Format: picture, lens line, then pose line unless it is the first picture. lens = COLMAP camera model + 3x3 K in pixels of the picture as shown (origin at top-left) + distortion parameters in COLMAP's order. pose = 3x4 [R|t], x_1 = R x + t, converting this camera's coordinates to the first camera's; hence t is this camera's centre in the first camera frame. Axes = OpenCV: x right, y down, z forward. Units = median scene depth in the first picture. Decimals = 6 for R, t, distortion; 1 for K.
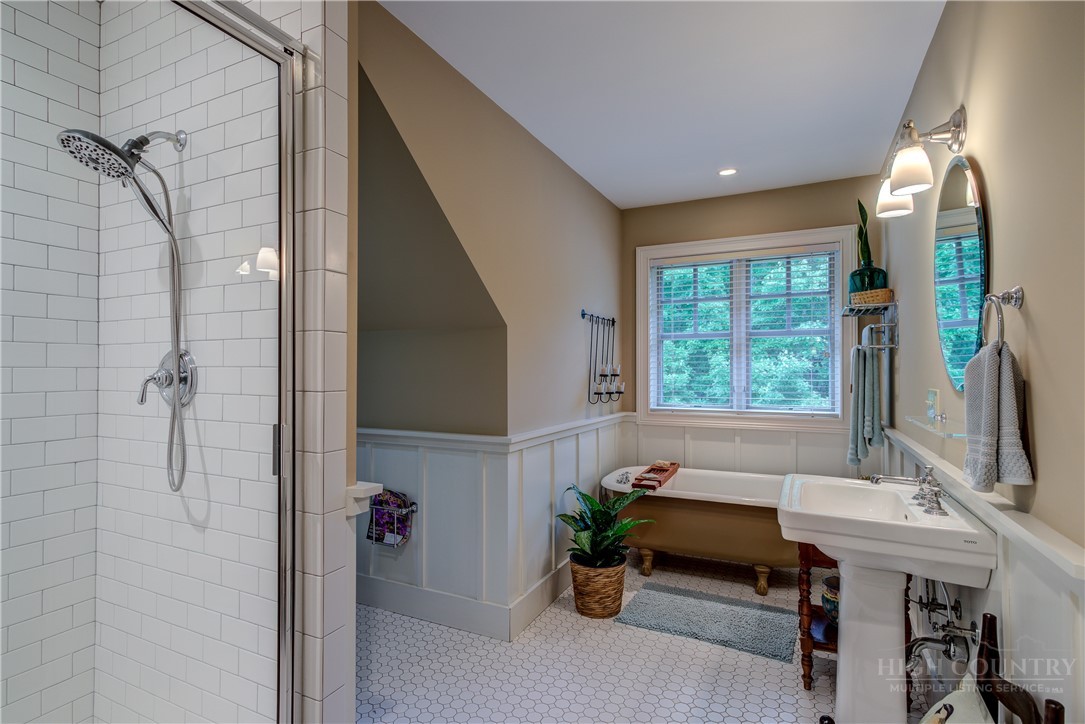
lens RADIAL K [[522.6, 0, 541.7], [0, 522.6, 365.1], [0, 0, 1]] dist [-0.003402, -0.000112]
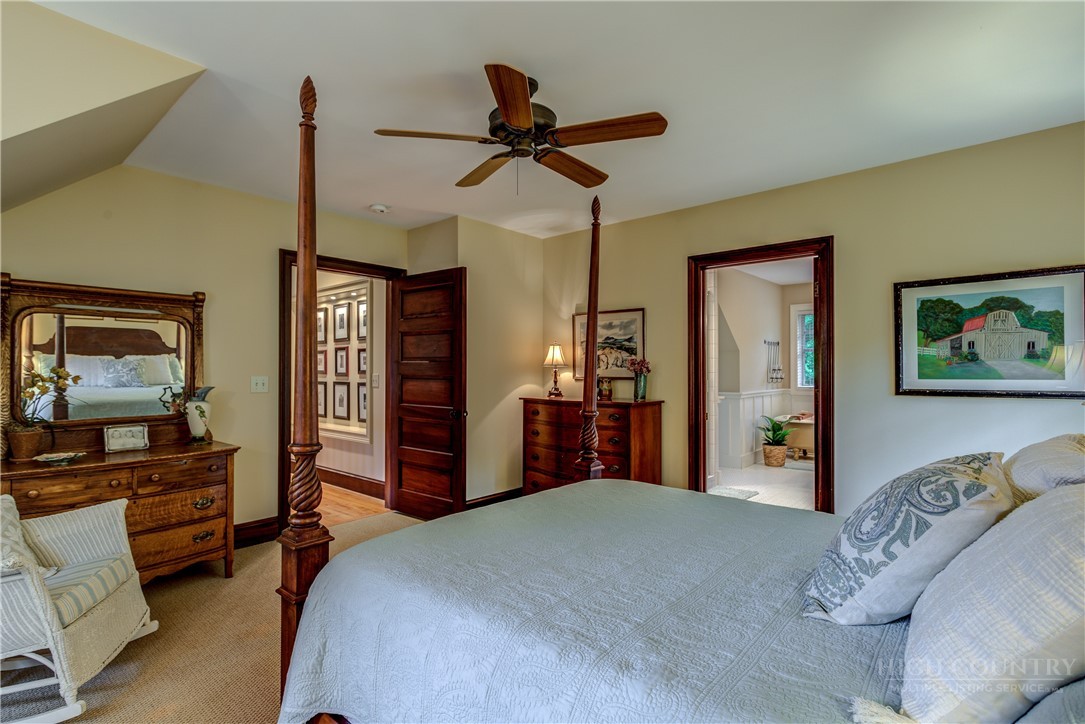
lens RADIAL K [[522.6, 0, 547.0], [0, 522.6, 364.4], [0, 0, 1]] dist [-0.003402, -0.000112]
pose [[0.970309, 0.001515, -0.241862, -0.293387], [0.000030, 0.999980, 0.006384, -0.018533], [0.241867, -0.006202, 0.970290, -1.424170]]
